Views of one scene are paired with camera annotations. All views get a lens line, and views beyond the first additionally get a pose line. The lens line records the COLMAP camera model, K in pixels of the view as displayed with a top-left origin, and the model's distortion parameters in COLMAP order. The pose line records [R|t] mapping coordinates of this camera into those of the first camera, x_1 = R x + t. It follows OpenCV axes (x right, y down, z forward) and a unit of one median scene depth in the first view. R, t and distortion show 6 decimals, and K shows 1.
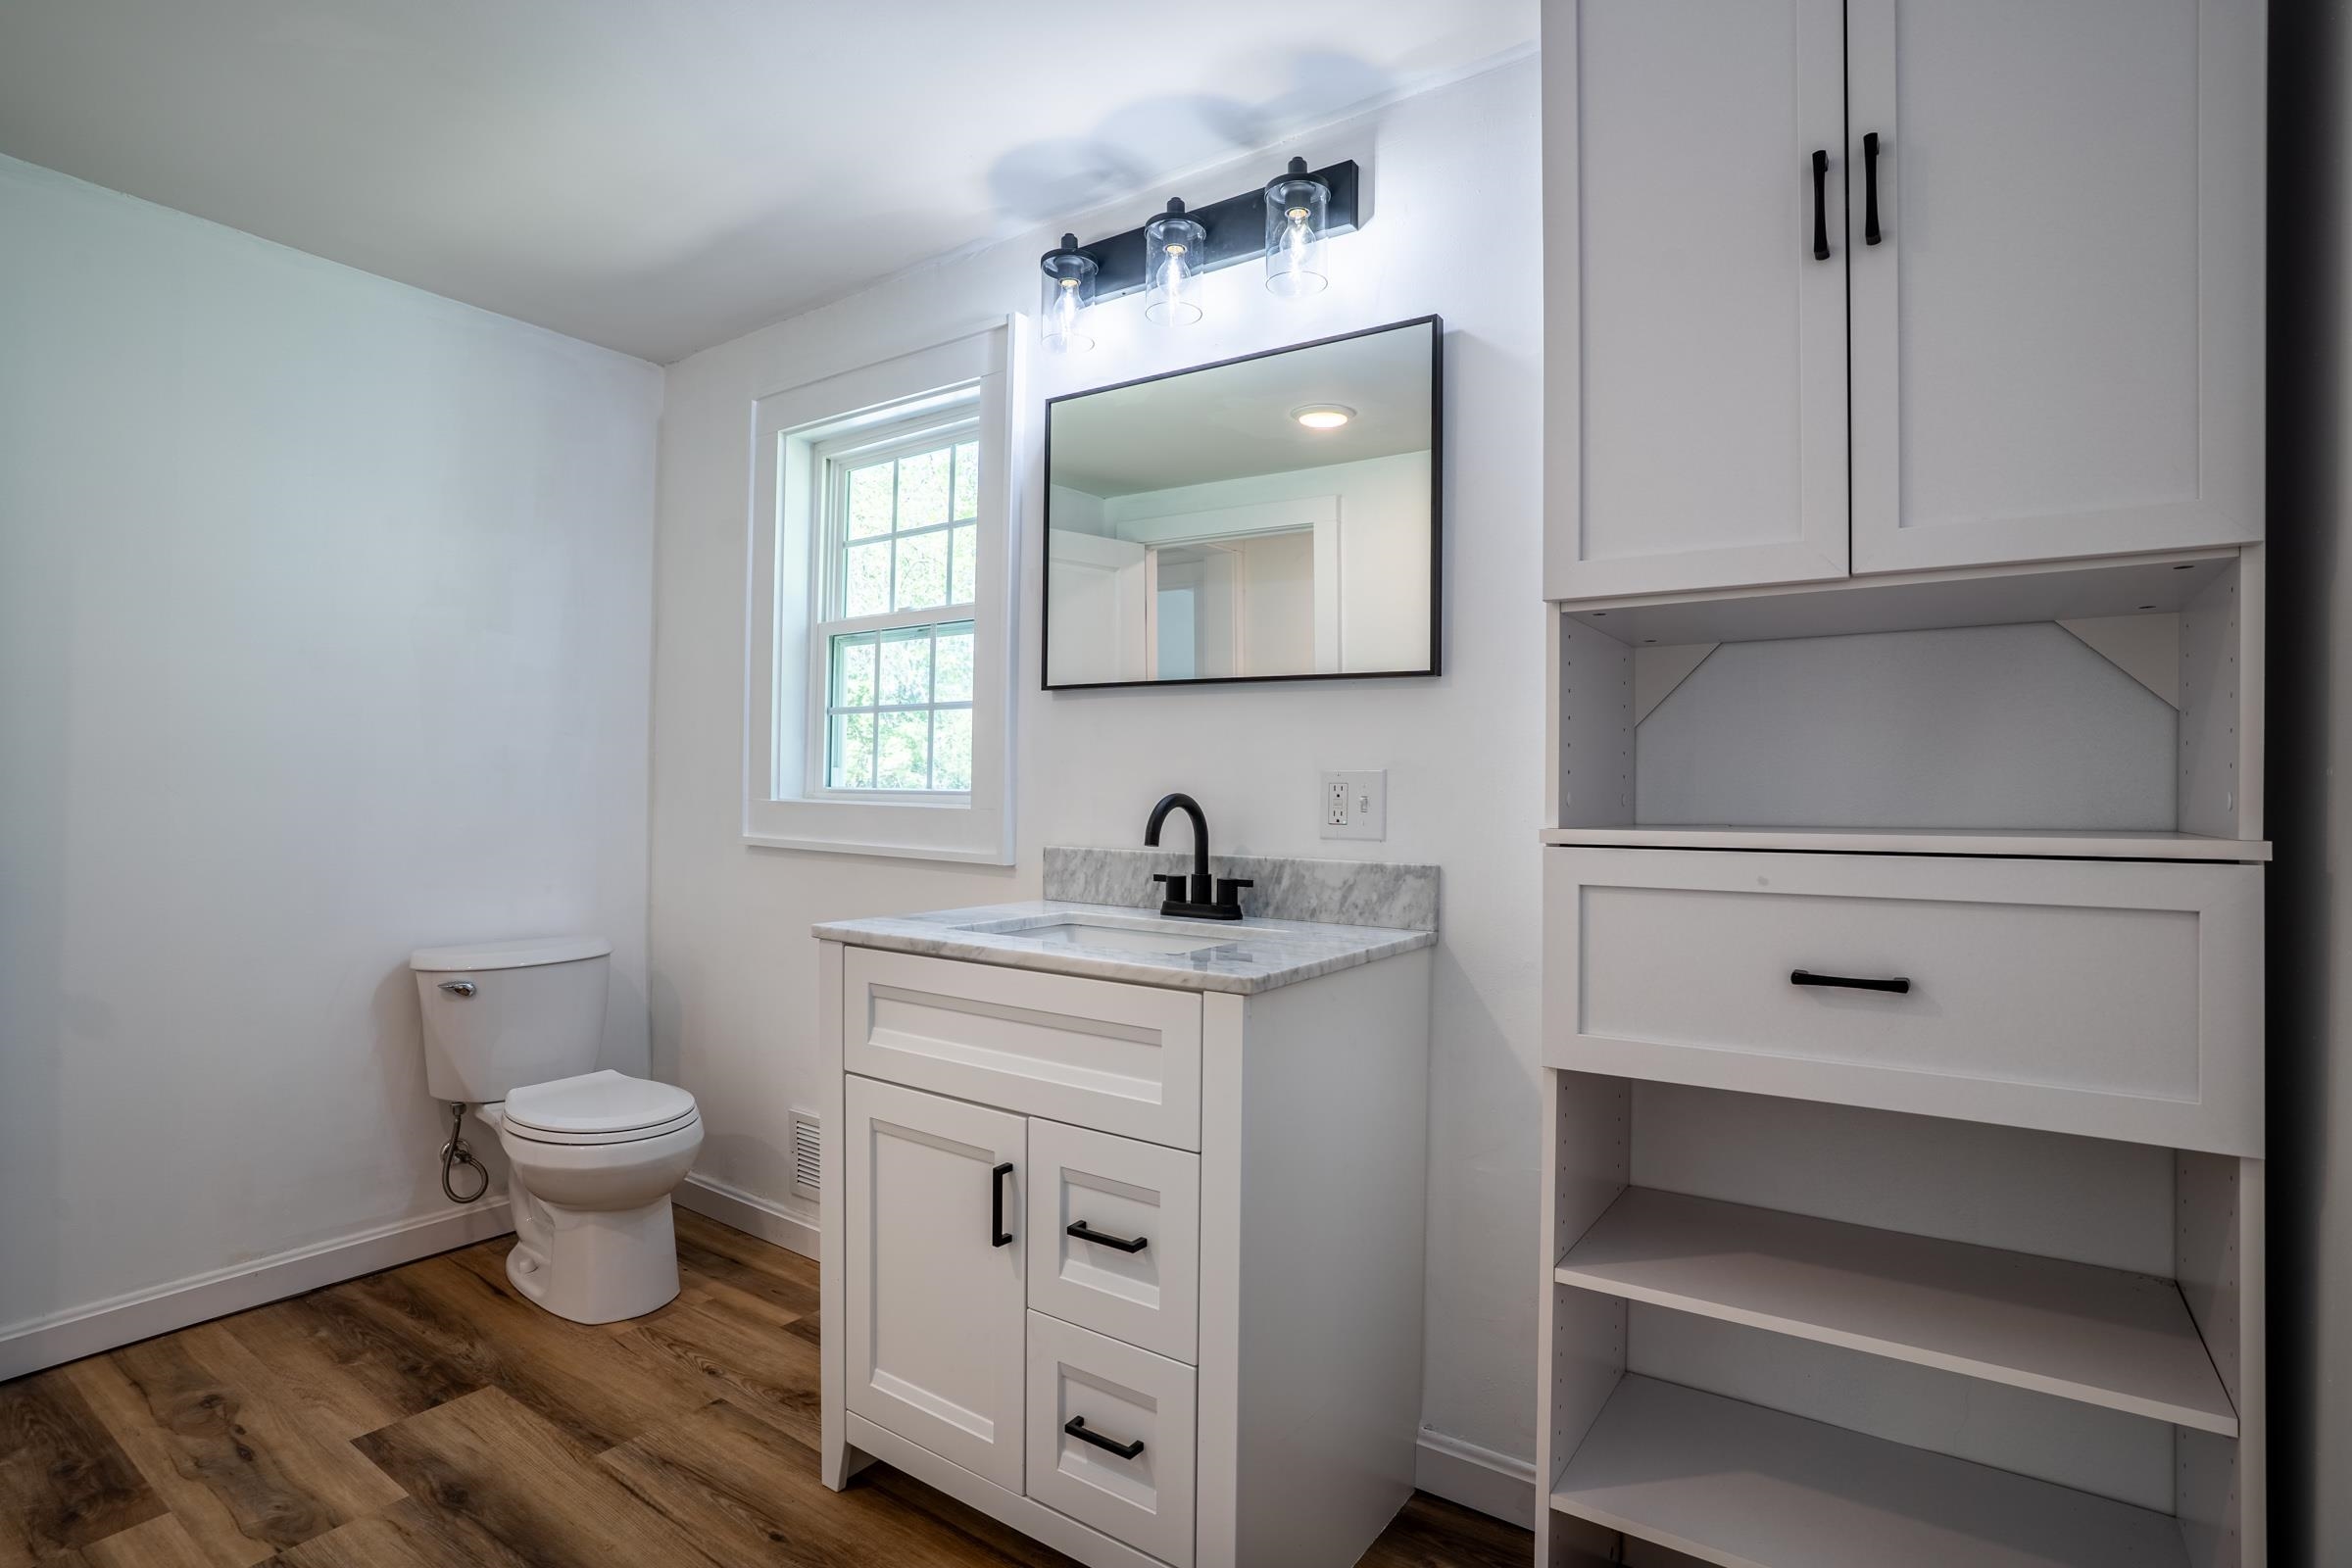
lens RADIAL K [[1155.6, 0, 1170.8], [0, 1155.6, 794.0], [0, 0, 1]] dist [-0.068336, 0.026634]
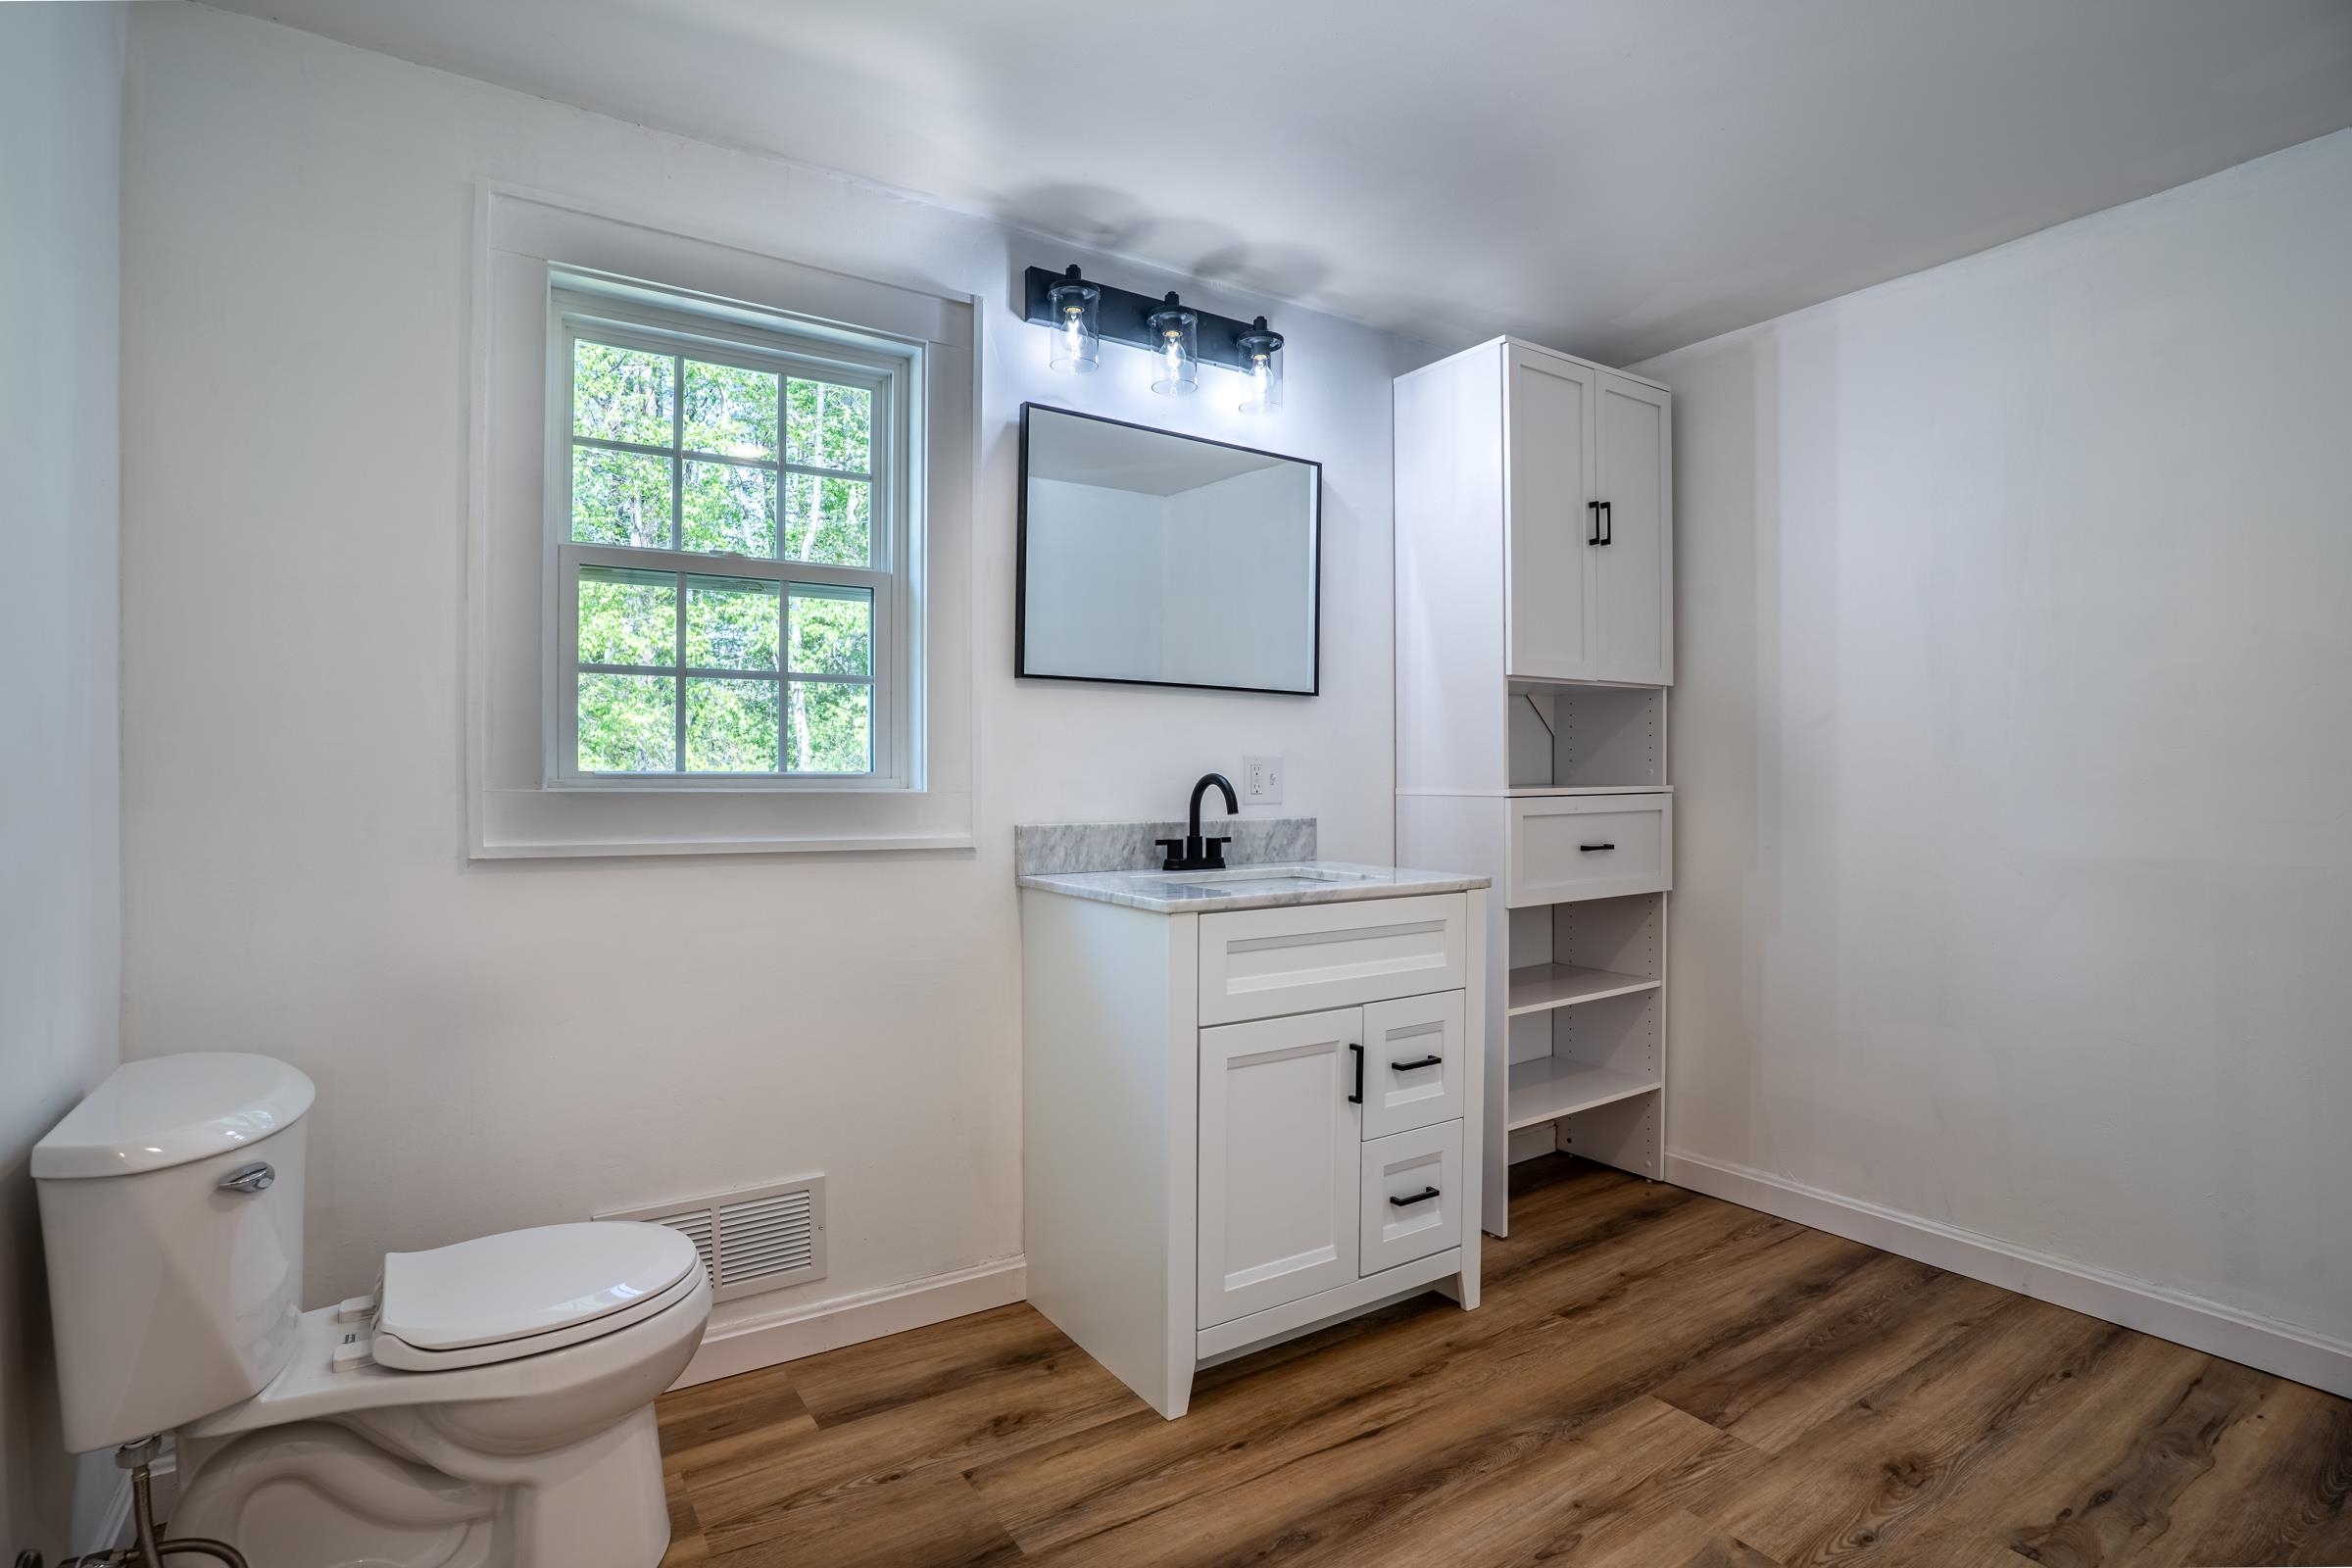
lens RADIAL K [[1155.6, 0, 1182.1], [0, 1155.6, 792.5], [0, 0, 1]] dist [-0.068336, 0.026634]
pose [[0.365232, -0.026278, 0.930545, -1.187406], [0.005839, 0.999647, 0.025938, -0.012782], [-0.930898, -0.004040, 0.365257, 0.545787]]
